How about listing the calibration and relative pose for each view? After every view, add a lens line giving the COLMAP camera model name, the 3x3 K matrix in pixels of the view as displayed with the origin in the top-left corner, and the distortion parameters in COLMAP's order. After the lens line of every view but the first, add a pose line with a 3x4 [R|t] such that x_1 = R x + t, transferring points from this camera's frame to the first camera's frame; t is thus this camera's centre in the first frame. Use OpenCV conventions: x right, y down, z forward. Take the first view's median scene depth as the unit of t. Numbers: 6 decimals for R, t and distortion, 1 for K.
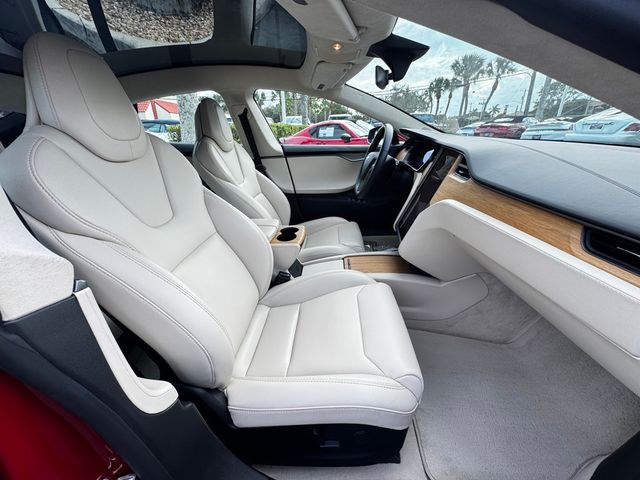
lens RADIAL K [[258.6, 0, 320.0], [0, 258.6, 240.0], [0, 0, 1]] dist [0.008595, 0.000008]
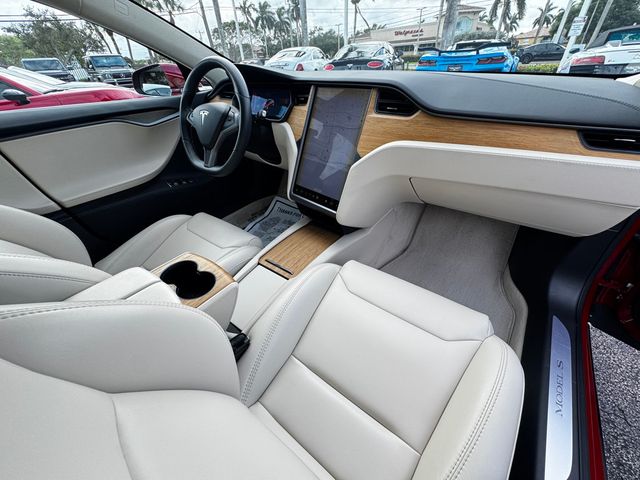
lens RADIAL K [[258.6, 0, 320.0], [0, 258.6, 240.0], [0, 0, 1]] dist [0.008595, 0.000008]
pose [[0.580586, -0.472779, 0.662872, -0.182310], [0.362346, 0.879107, 0.309637, -0.103272], [-0.729126, 0.060418, 0.681707, 0.271748]]
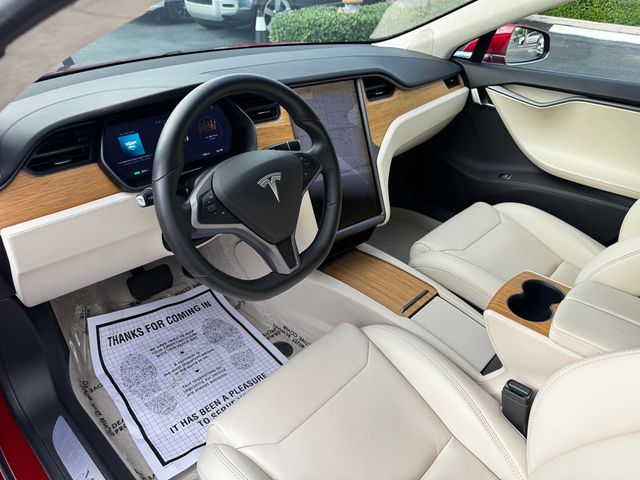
lens RADIAL K [[441.9, 0, 320.0], [0, 441.9, 240.0], [0, 0, 1]] dist [0.003297, 0.000833]
pose [[-0.754766, -0.337812, 0.562327, -0.158580], [0.259851, 0.633132, 0.729124, -0.487653], [-0.602334, 0.696439, -0.390086, 0.913898]]
